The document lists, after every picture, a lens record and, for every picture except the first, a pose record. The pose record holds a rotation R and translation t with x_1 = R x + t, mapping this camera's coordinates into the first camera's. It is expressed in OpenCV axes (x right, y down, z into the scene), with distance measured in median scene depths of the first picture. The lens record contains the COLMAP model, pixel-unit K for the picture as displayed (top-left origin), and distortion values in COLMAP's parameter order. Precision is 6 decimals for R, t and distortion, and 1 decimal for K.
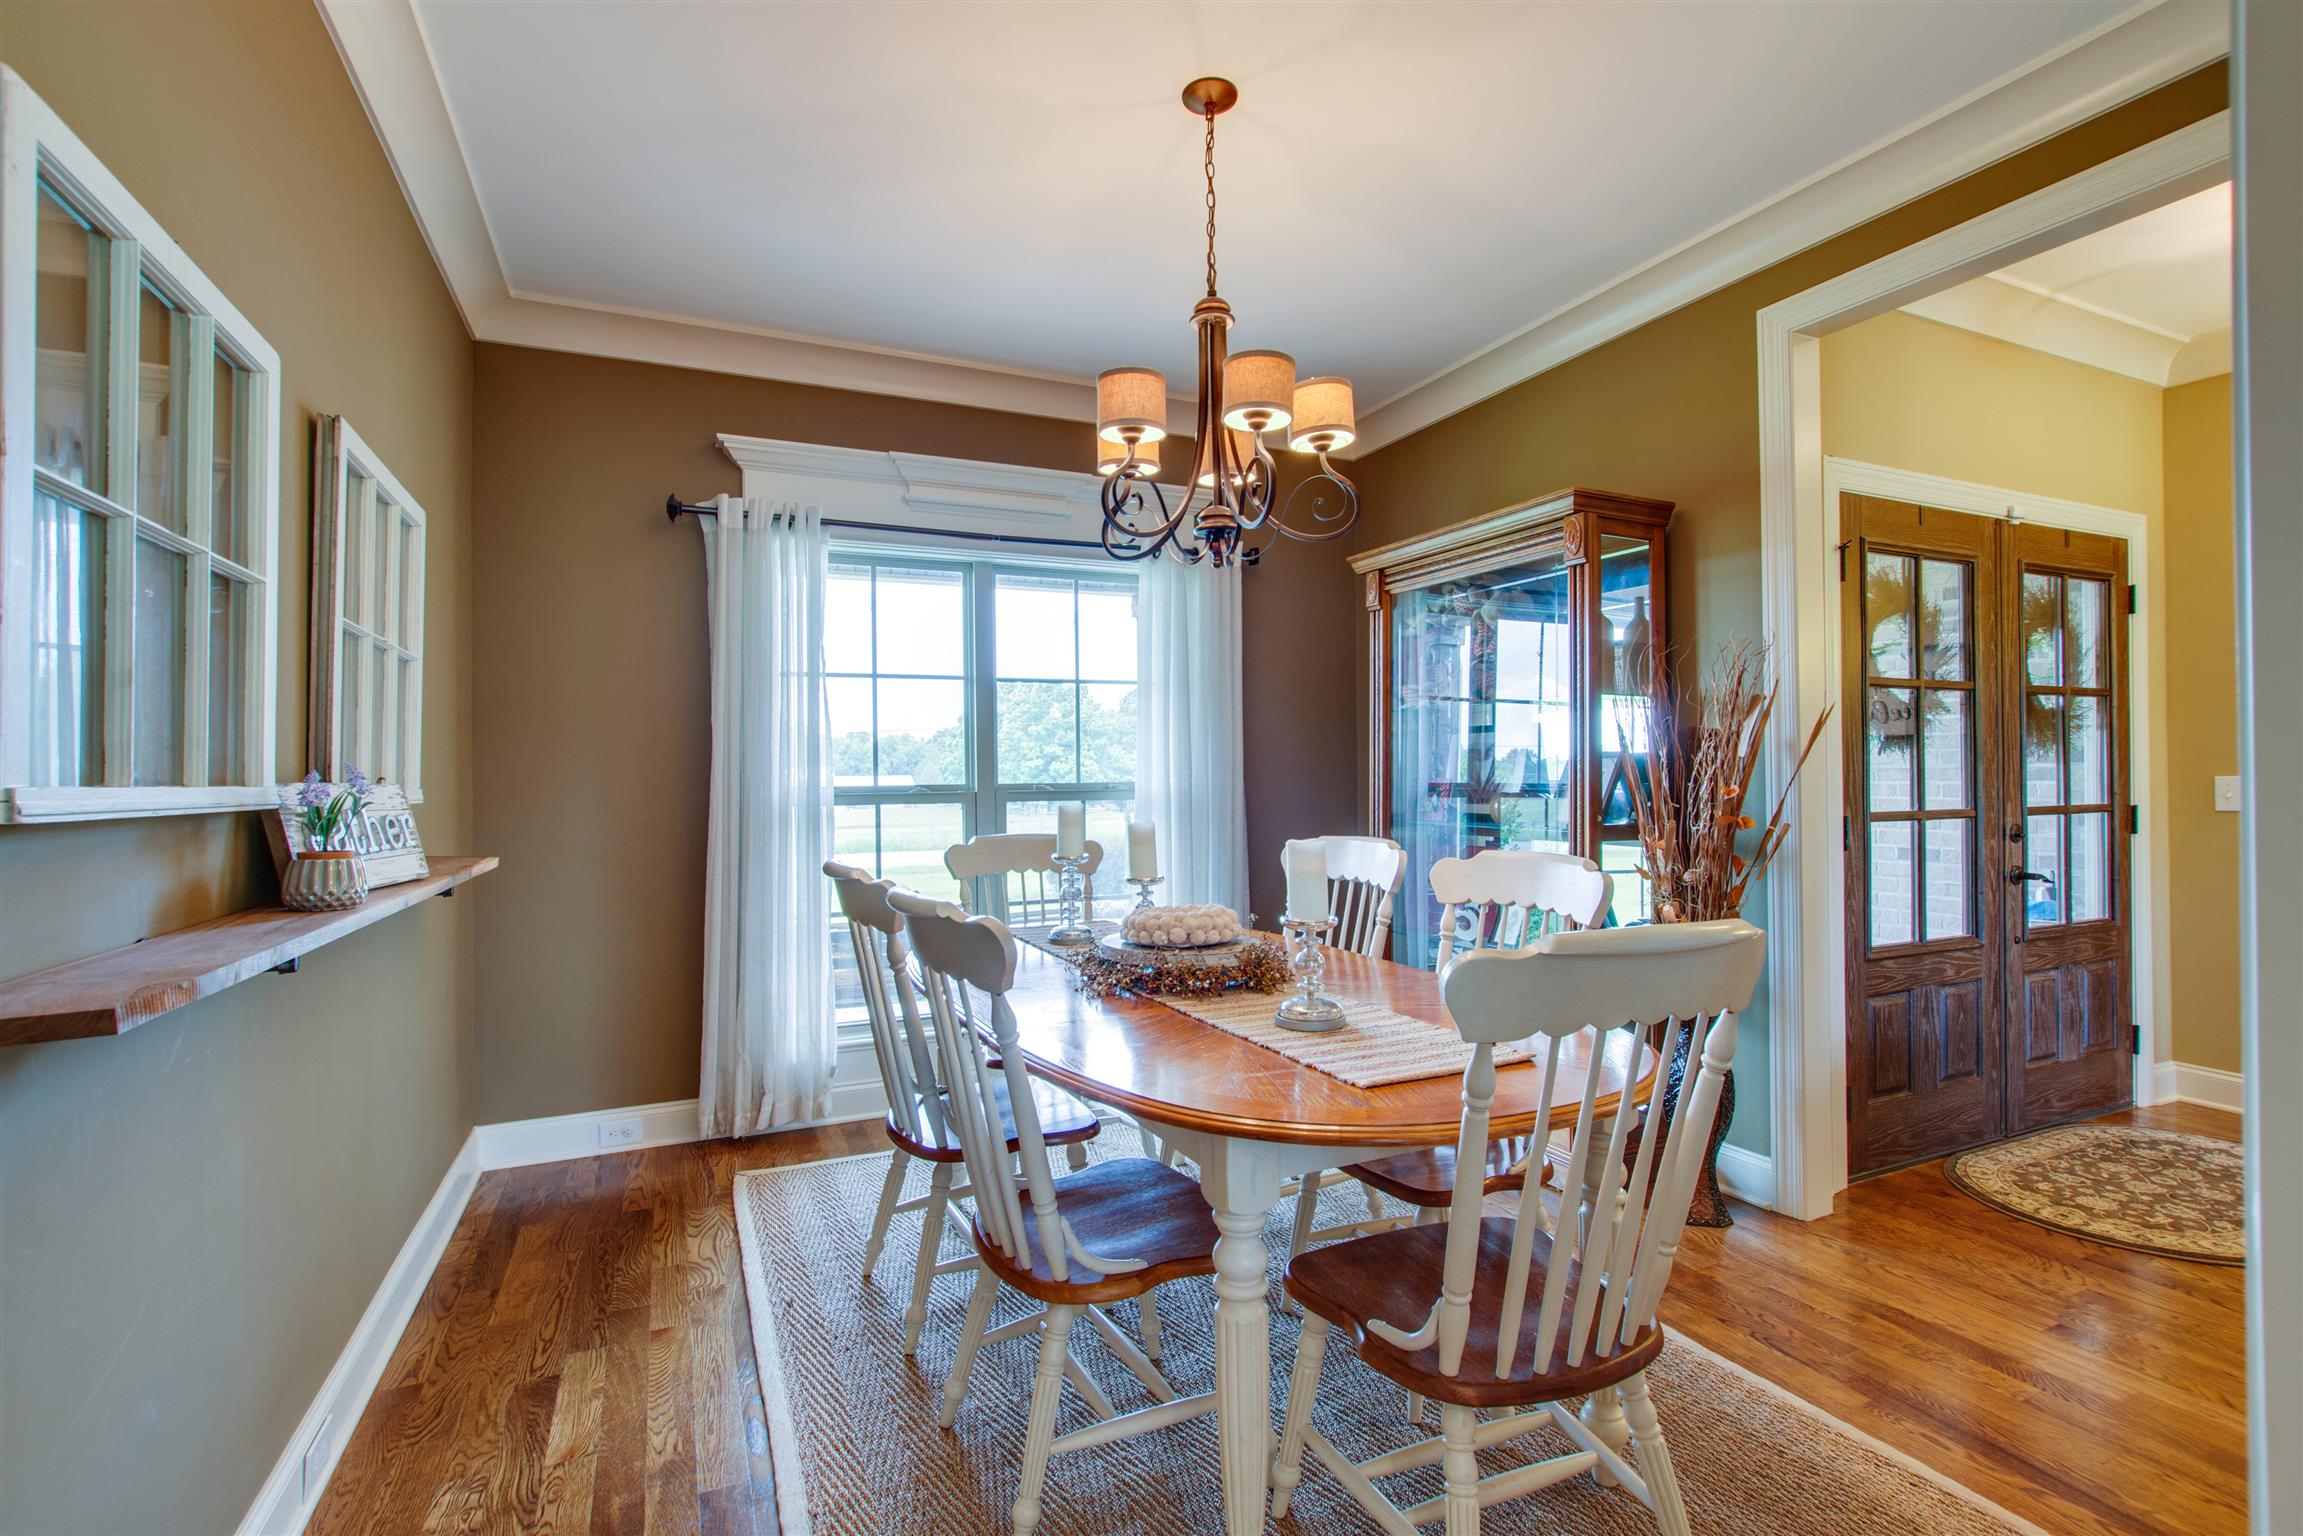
lens RADIAL K [[1048.0, 0, 1155.2], [0, 1048.0, 770.8], [0, 0, 1]] dist [-0.003310, 0.000745]
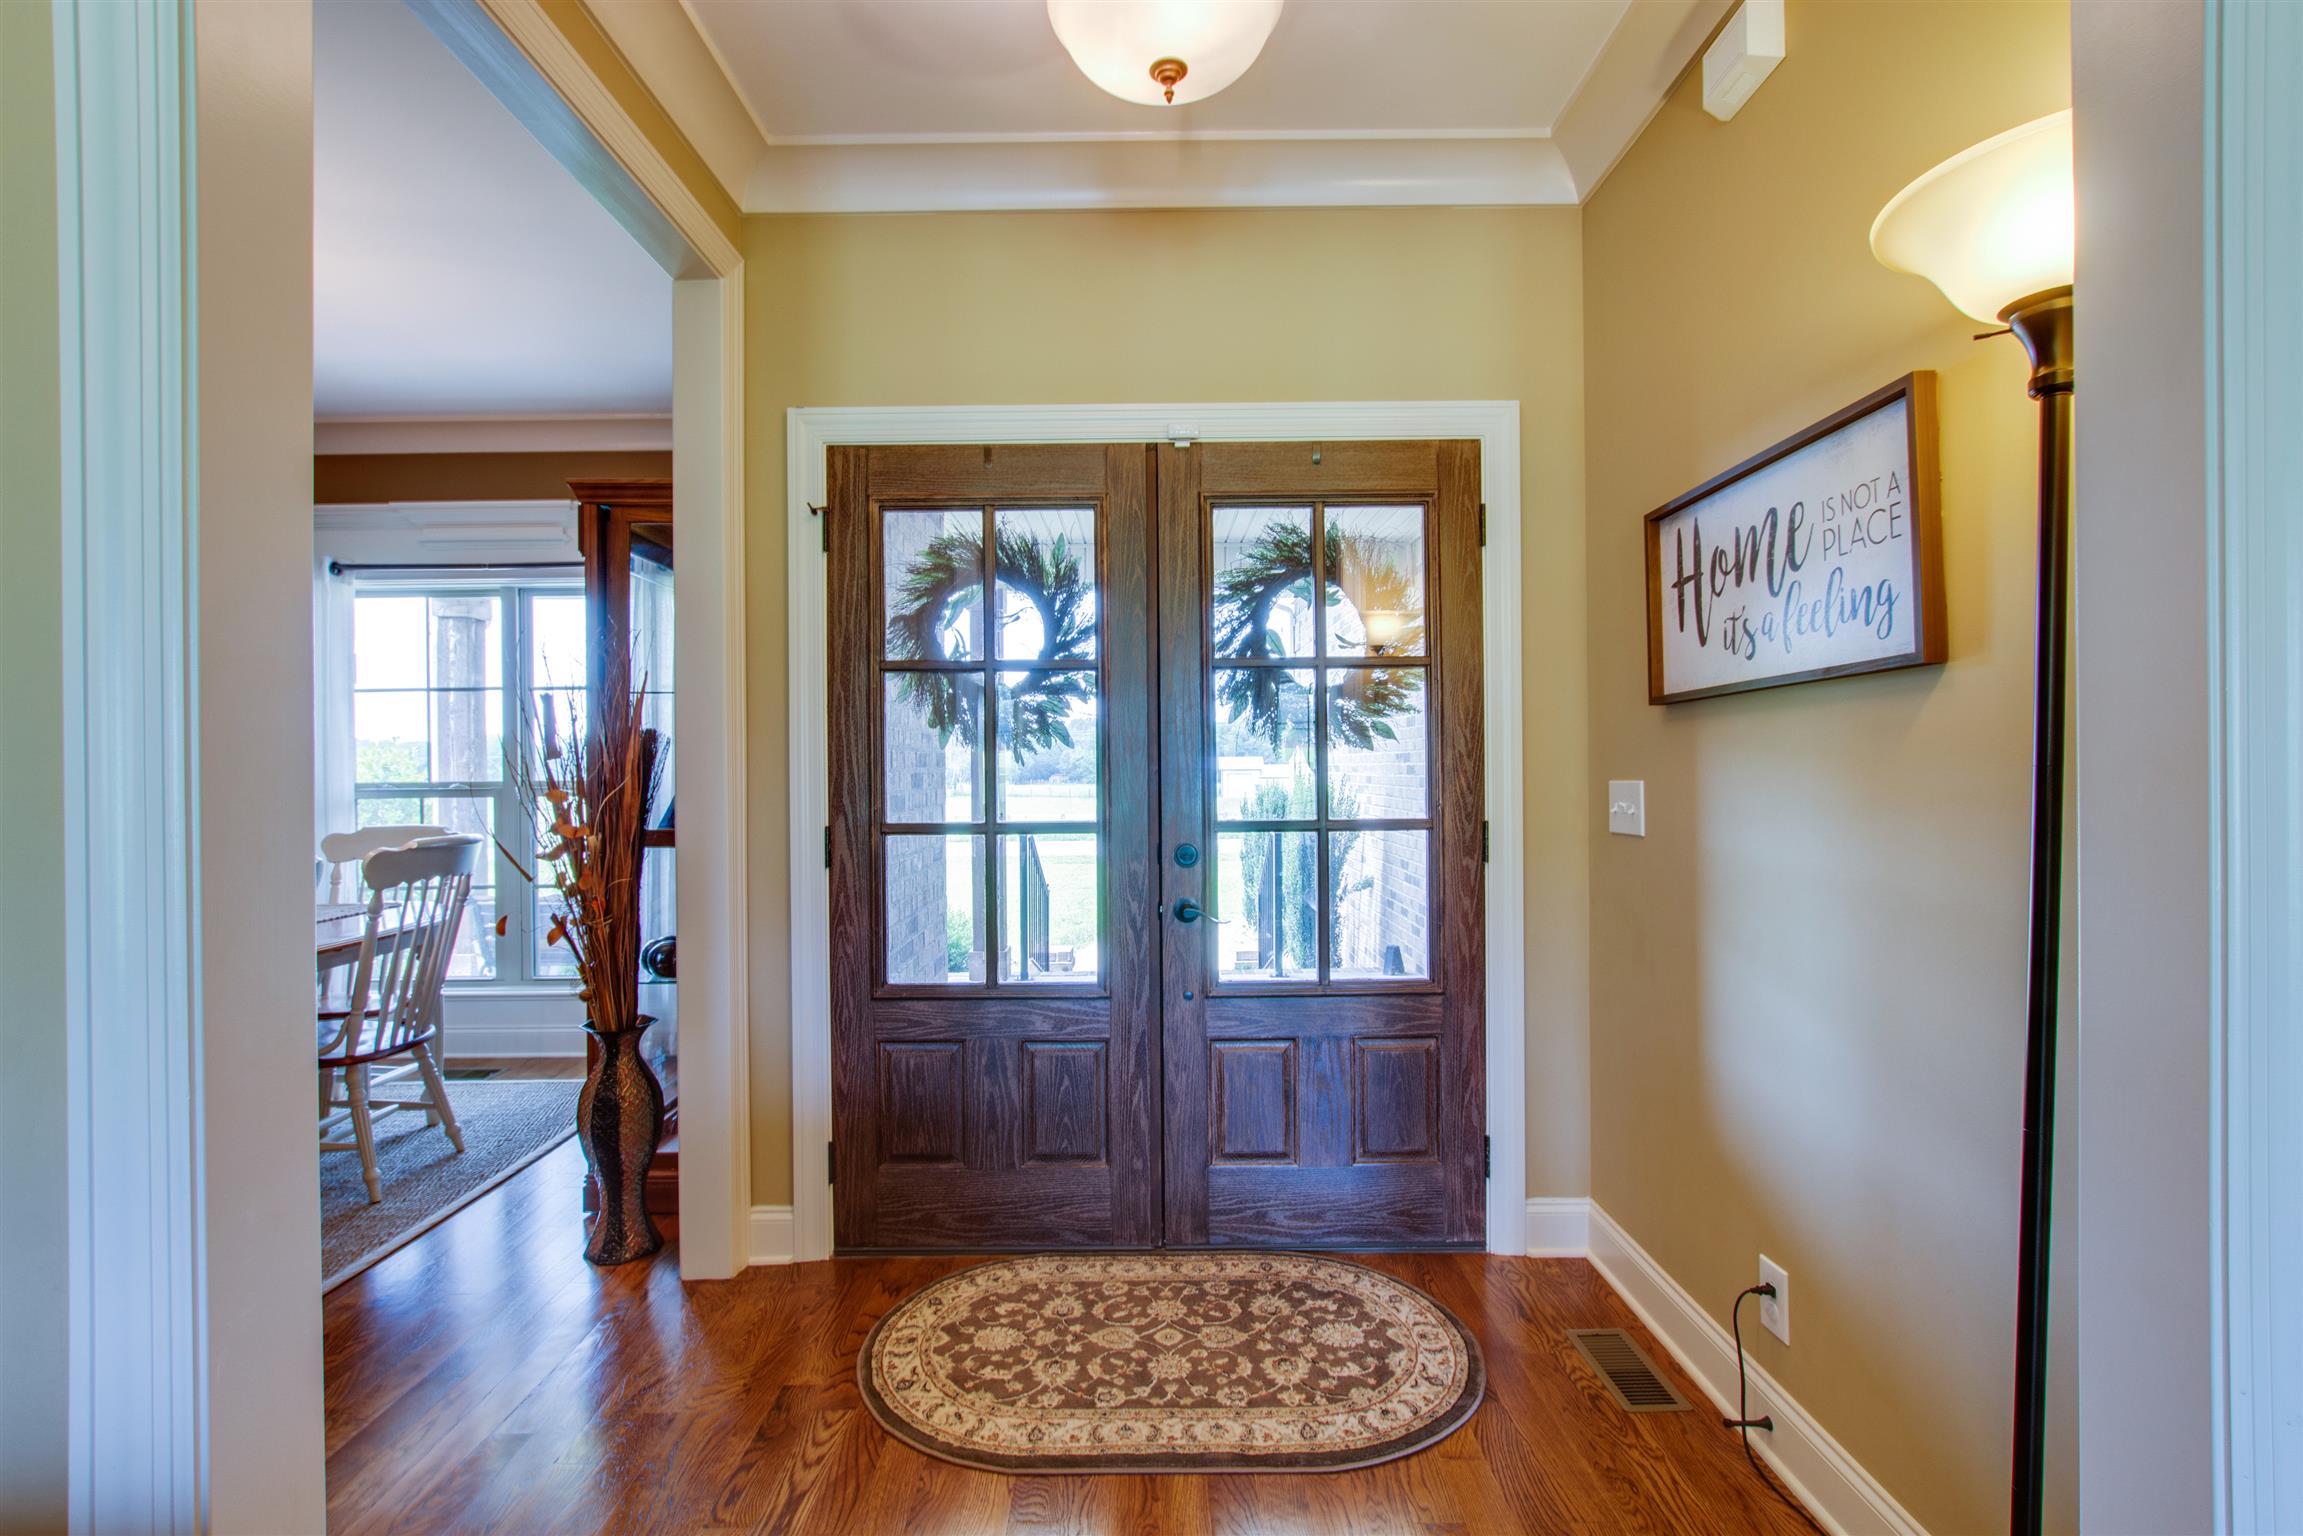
lens RADIAL K [[1048.0, 0, 1153.6], [0, 1048.0, 767.4], [0, 0, 1]] dist [-0.003310, 0.000745]
pose [[0.907185, 0.000495, -0.420731, 1.175060], [0.004663, 0.999926, 0.011231, -0.013467], [0.420706, -0.012150, 0.907116, 0.312957]]
